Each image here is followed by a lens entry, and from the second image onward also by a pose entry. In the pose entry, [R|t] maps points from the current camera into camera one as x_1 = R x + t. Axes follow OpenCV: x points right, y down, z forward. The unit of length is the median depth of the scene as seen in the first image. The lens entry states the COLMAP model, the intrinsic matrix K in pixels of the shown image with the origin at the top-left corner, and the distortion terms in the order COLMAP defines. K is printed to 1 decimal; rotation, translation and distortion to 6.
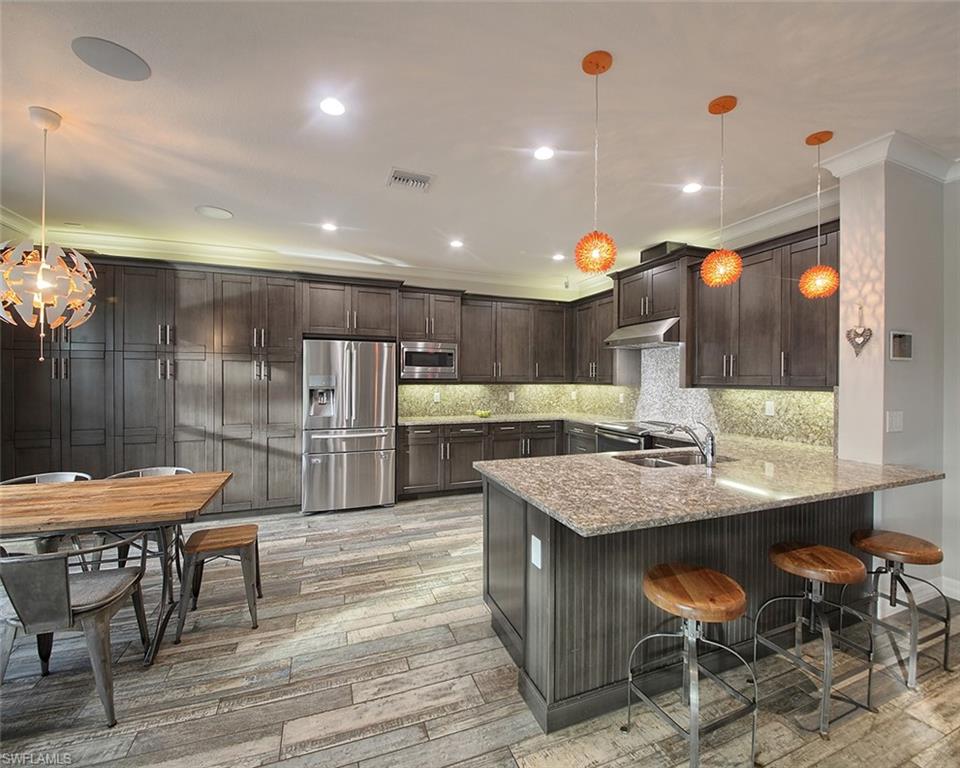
lens RADIAL K [[390.8, 0, 468.3], [0, 390.8, 382.7], [0, 0, 1]] dist [0.001561, 0.000043]
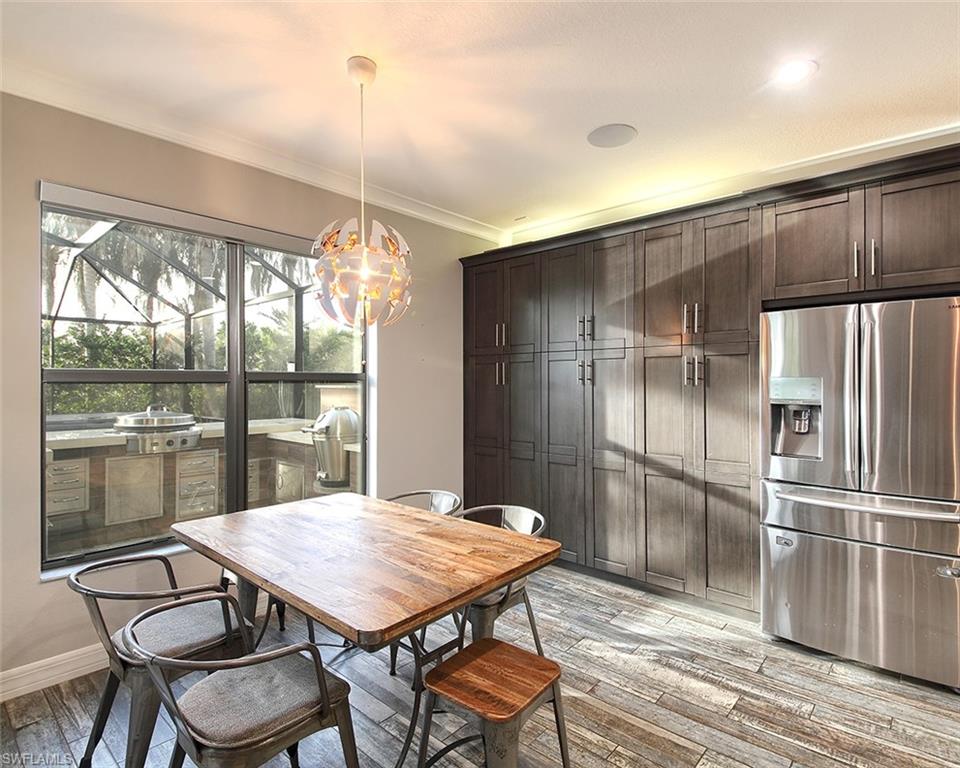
lens RADIAL K [[510.1, 0, 520.7], [0, 510.1, 380.4], [0, 0, 1]] dist [0.000770, -0.000626]
pose [[0.527238, -0.007996, -0.849680, 0.002893], [-0.005659, 0.999901, -0.012921, -0.004384], [0.849699, 0.011620, 0.527140, 0.324882]]
